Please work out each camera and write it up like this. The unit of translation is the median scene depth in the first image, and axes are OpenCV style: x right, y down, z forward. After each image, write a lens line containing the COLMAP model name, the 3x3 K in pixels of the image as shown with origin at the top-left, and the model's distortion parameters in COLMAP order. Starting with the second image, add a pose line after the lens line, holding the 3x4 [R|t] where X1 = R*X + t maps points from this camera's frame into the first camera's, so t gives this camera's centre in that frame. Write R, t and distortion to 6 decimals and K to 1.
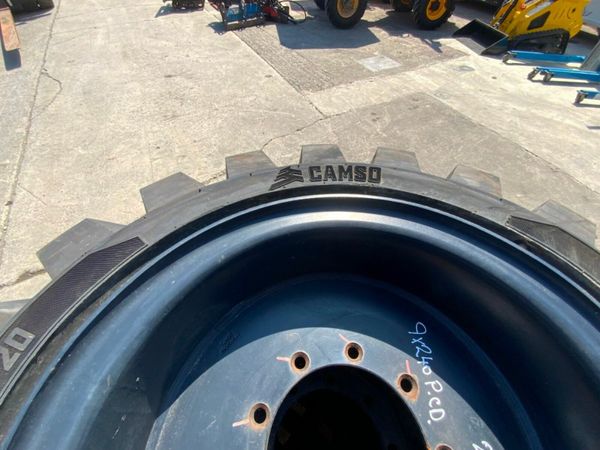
lens RADIAL K [[241.2, 0, 300.0], [0, 241.2, 225.0], [0, 0, 1]] dist [0.029230, -0.021775]
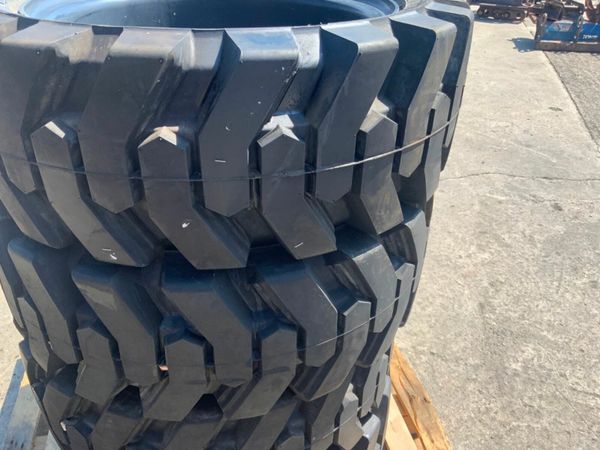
lens RADIAL K [[501.8, 0, 300.0], [0, 501.8, 225.0], [0, 0, 1]] dist [0.105432, -0.212183]
pose [[0.731996, 0.356337, -0.580694, 0.312037], [-0.544191, 0.818614, -0.183648, 0.231514], [0.409924, 0.450438, 0.793138, -0.116029]]
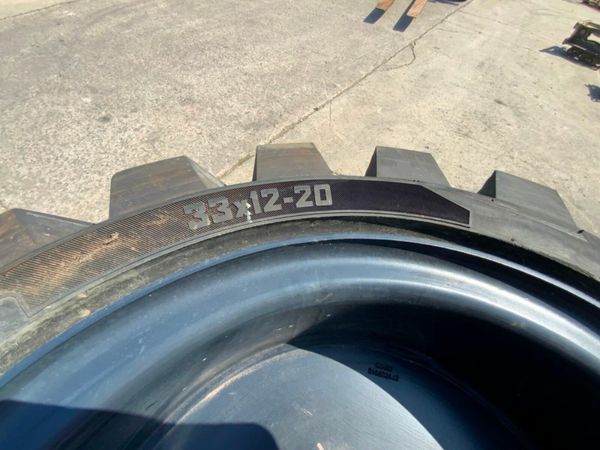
lens RADIAL K [[241.2, 0, 300.0], [0, 241.2, 225.0], [0, 0, 1]] dist [0.029230, -0.021775]
pose [[0.423476, 0.748067, -0.510944, -0.054089], [-0.766878, 0.596272, 0.237398, 0.033702], [0.482251, 0.291300, 0.826183, 0.016128]]
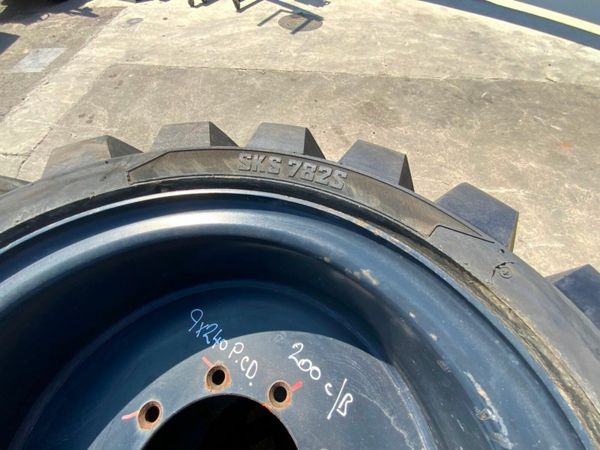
lens RADIAL K [[241.2, 0, 300.0], [0, 241.2, 225.0], [0, 0, 1]] dist [0.029230, -0.021775]
pose [[0.529642, -0.729178, 0.433335, 0.086835], [0.674946, 0.671718, 0.305357, 0.029367], [-0.513738, 0.130748, 0.847926, 0.000998]]
